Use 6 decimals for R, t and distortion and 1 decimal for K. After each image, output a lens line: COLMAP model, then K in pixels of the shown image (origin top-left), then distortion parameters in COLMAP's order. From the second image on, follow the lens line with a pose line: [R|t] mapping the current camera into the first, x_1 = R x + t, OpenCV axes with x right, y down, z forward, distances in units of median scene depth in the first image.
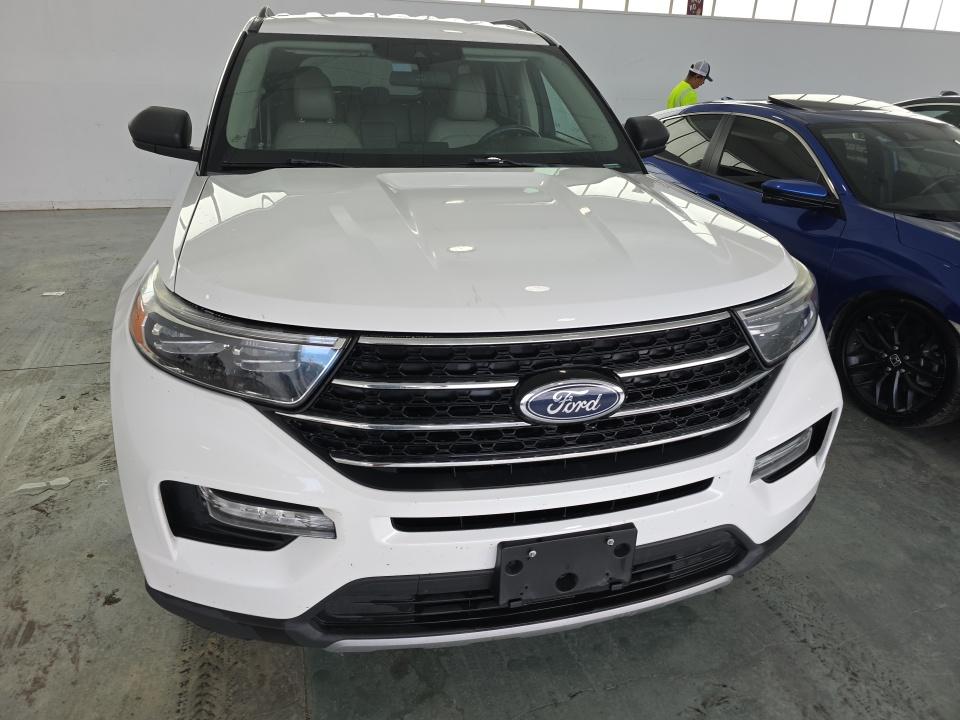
lens RADIAL K [[656.2, 0, 481.2], [0, 656.2, 362.8], [0, 0, 1]] dist [0.031965, -0.017461]
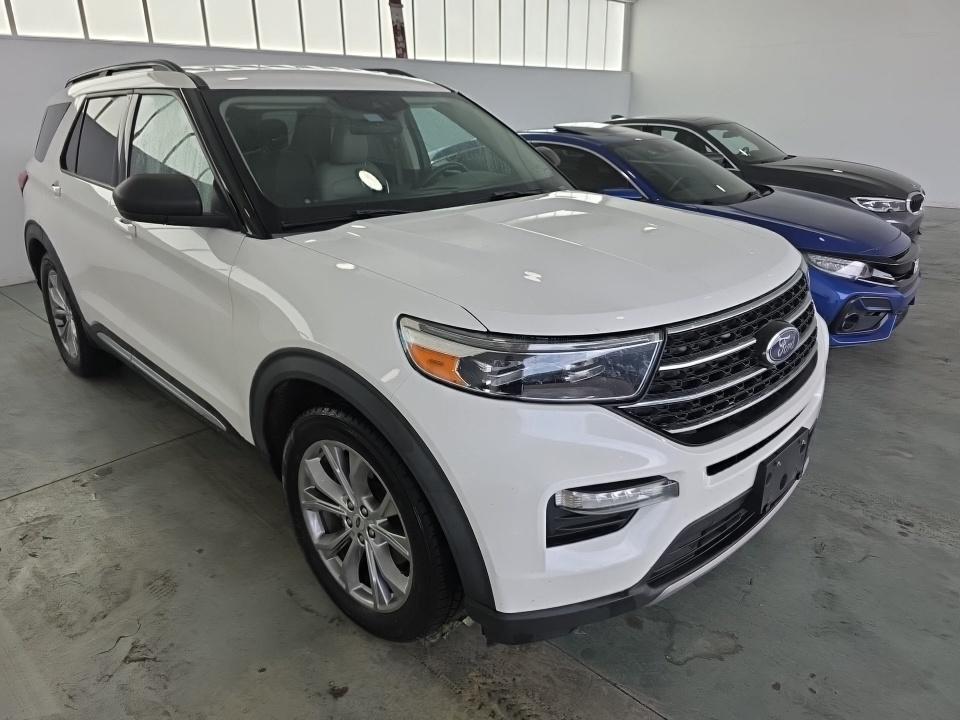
lens RADIAL K [[656.2, 0, 487.0], [0, 656.2, 352.7], [0, 0, 1]] dist [0.031965, -0.017461]
pose [[0.858431, -0.217124, 0.464707, -0.800491], [0.243689, 0.969849, 0.002985, -0.062477], [-0.451344, 0.110682, 0.885459, 0.037845]]
